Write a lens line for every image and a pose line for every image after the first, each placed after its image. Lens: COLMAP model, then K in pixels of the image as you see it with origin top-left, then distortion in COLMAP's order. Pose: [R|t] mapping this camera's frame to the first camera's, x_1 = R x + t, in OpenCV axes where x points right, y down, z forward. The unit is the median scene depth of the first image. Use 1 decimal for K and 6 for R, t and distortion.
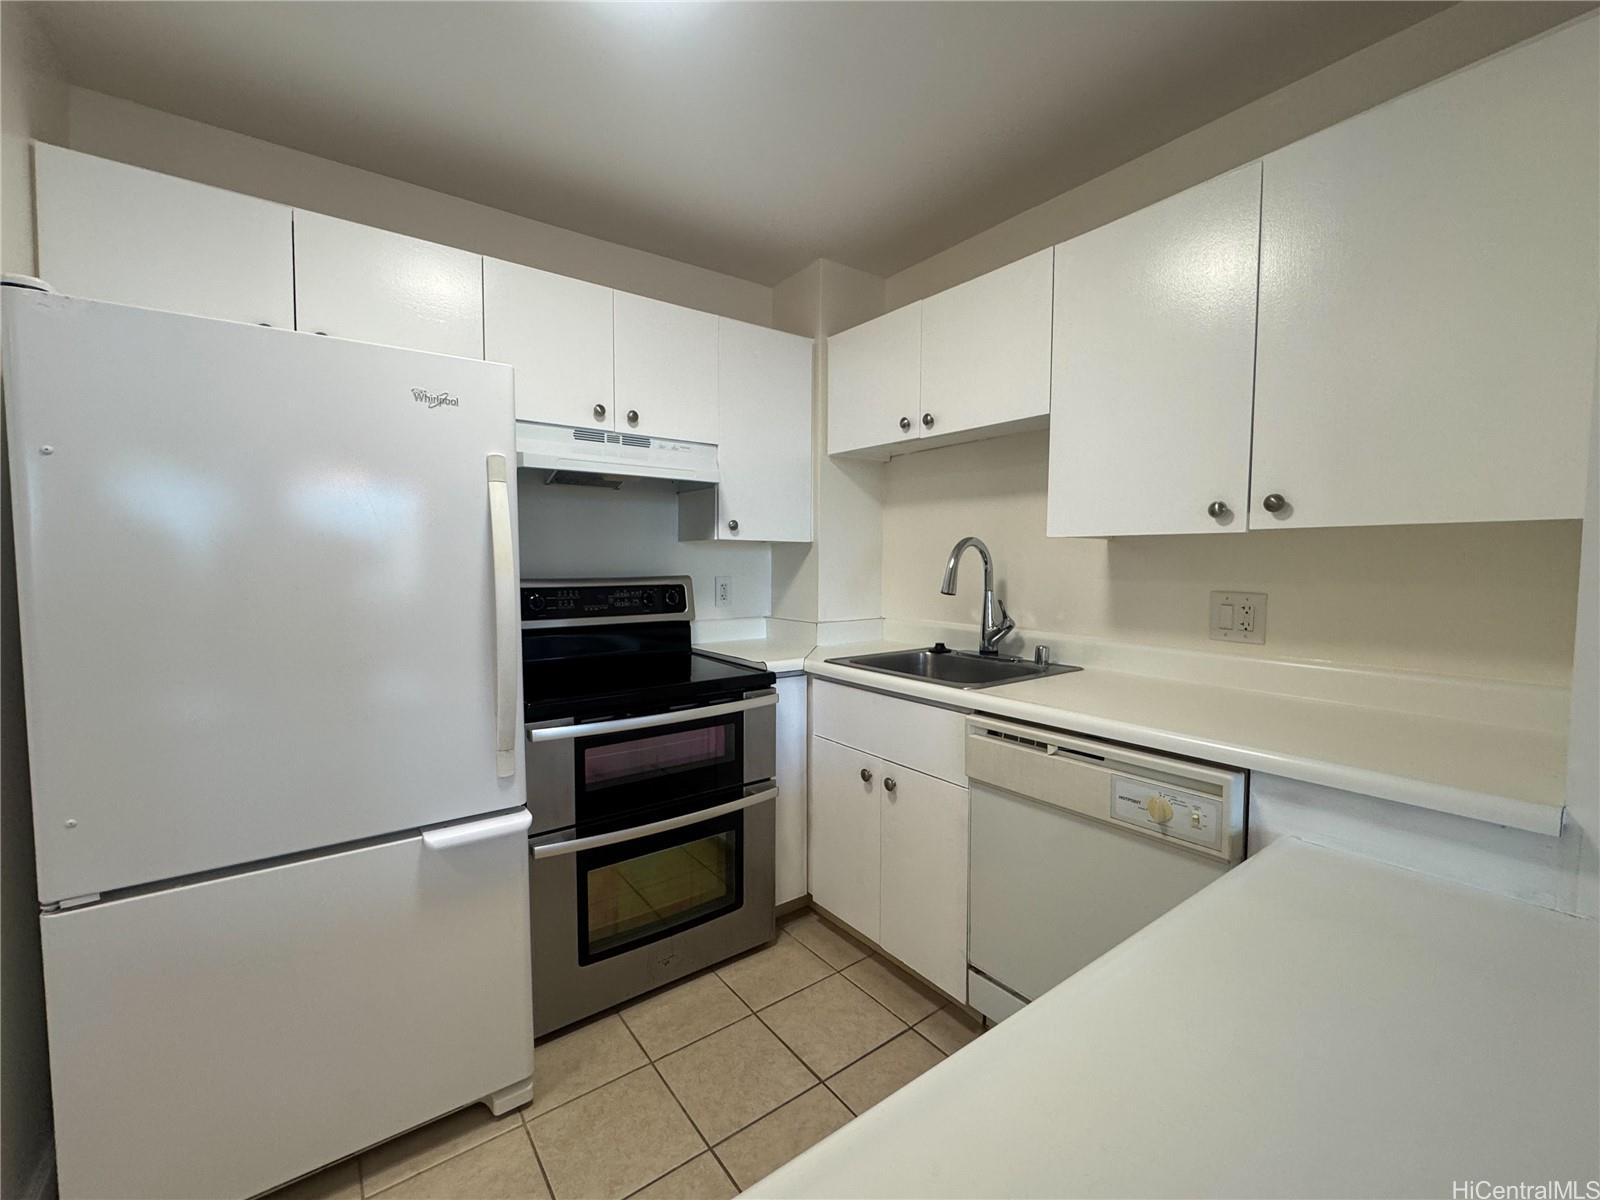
lens RADIAL K [[680.6, 0, 801.0], [0, 680.6, 589.7], [0, 0, 1]] dist [0.000227, 0.000289]
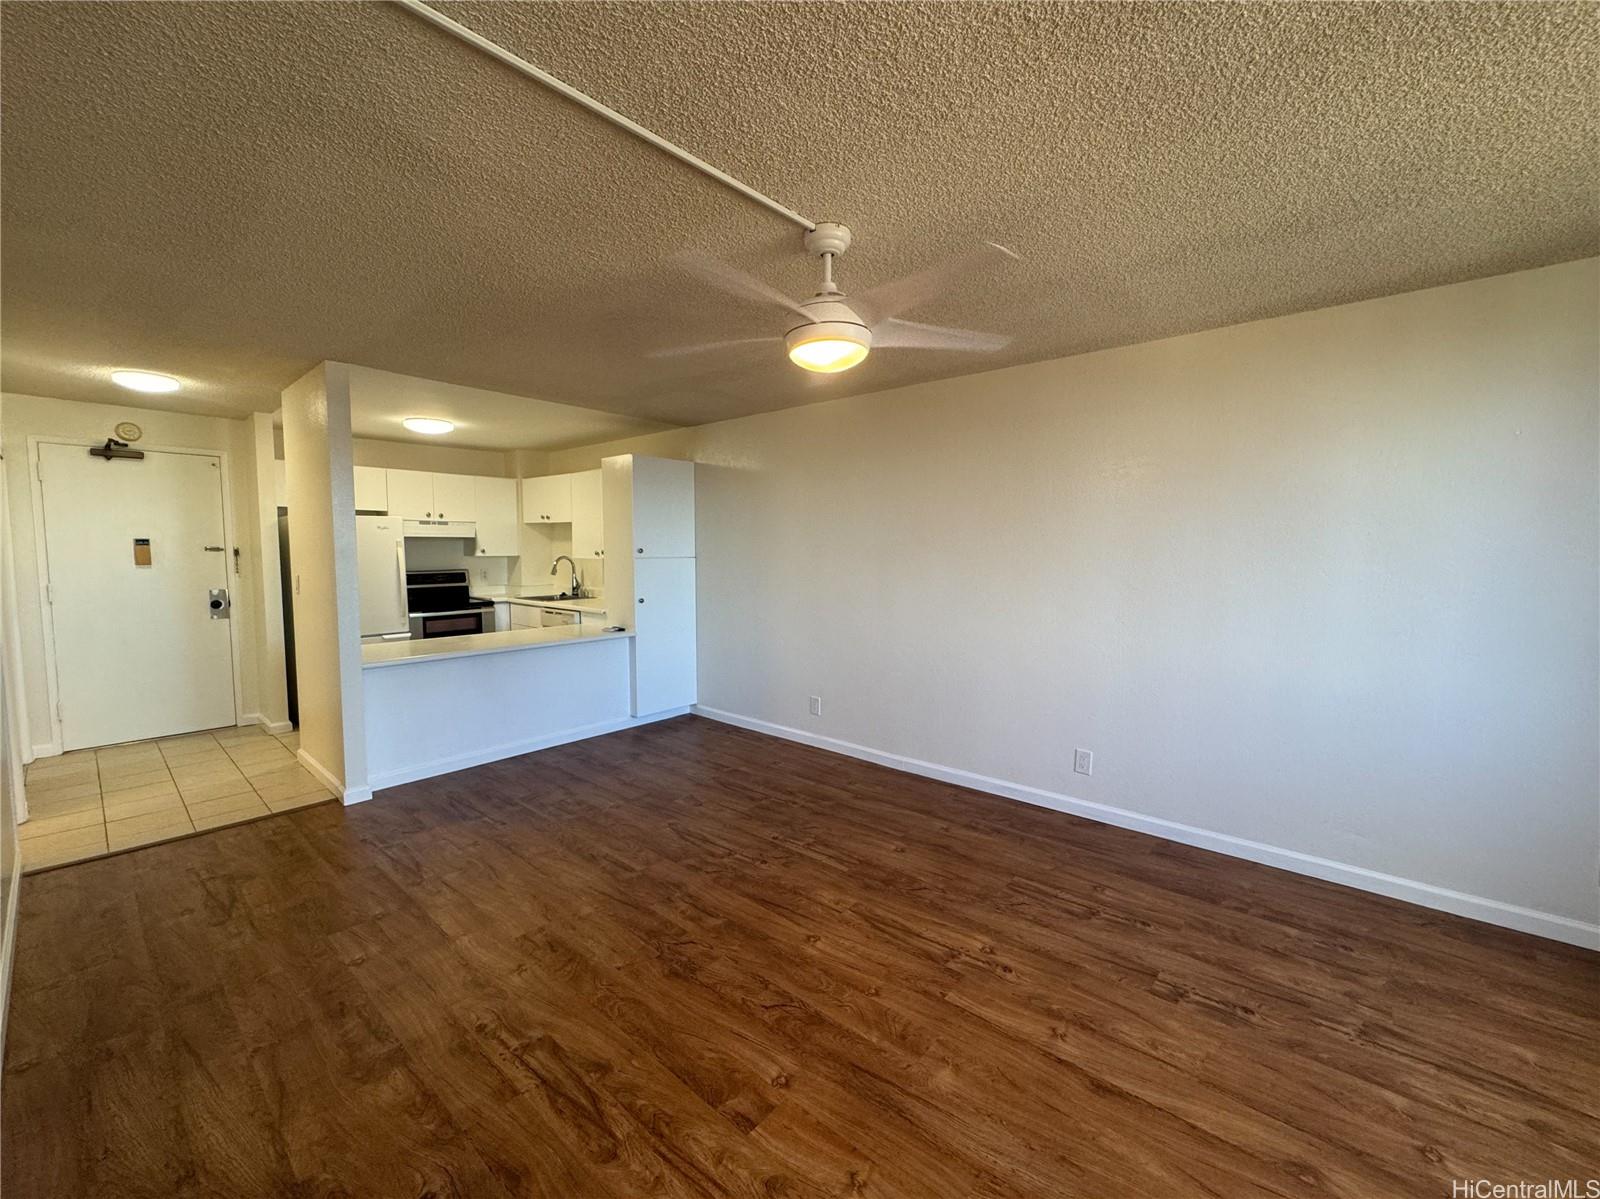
lens RADIAL K [[646.5, 0, 800.7], [0, 646.5, 596.9], [0, 0, 1]] dist [-0.000438, 0.000068]
pose [[0.976988, -0.016871, 0.212627, 0.665953], [0.009212, 0.999274, 0.036959, 0.008036], [-0.213096, -0.034150, 0.976434, -2.054339]]
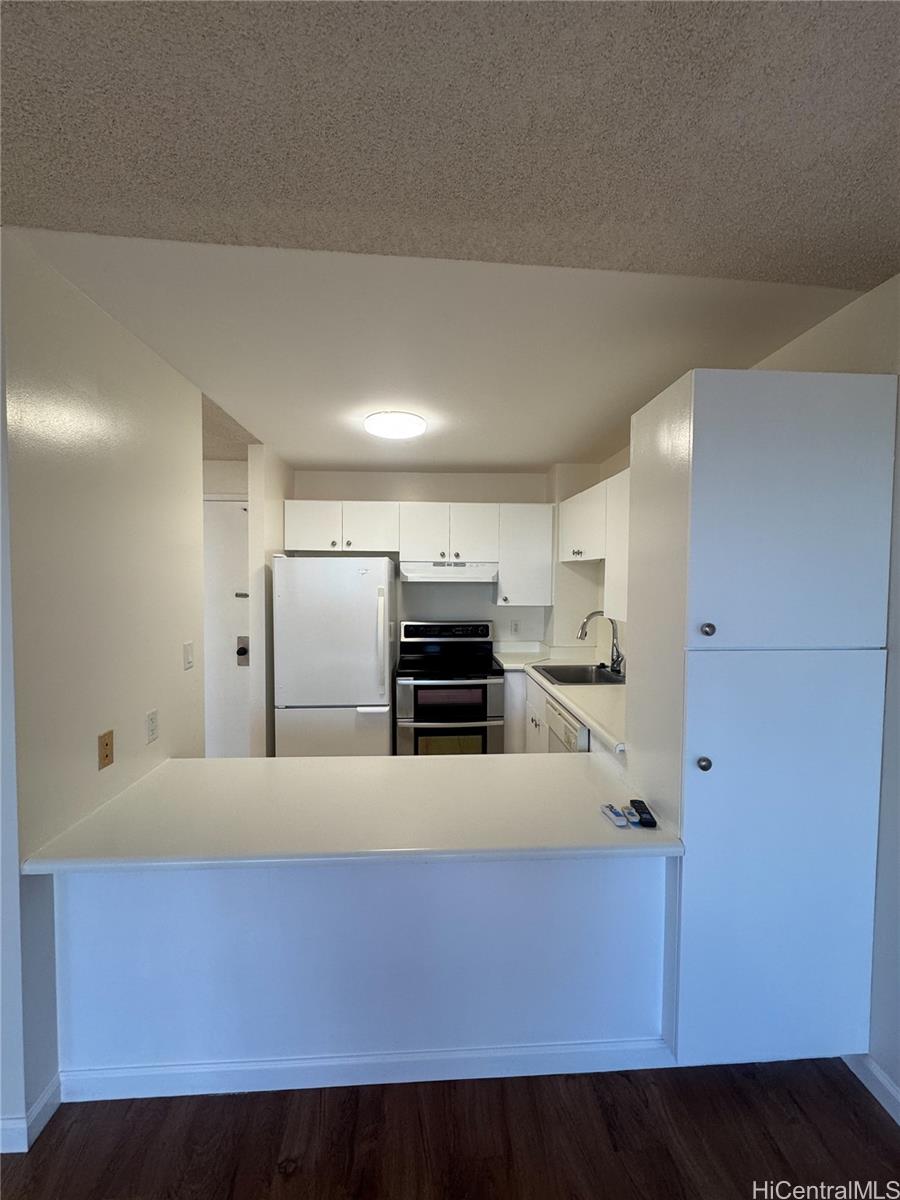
lens RADIAL K [[484.9, 0, 450.0], [0, 484.9, 600.0], [0, 0, 1]] dist [-0.000438, 0.000068]
pose [[0.828923, 0.025566, -0.558778, 0.675309], [-0.024462, 0.999656, 0.009449, -0.112050], [0.558828, 0.005836, 0.829263, -0.409841]]
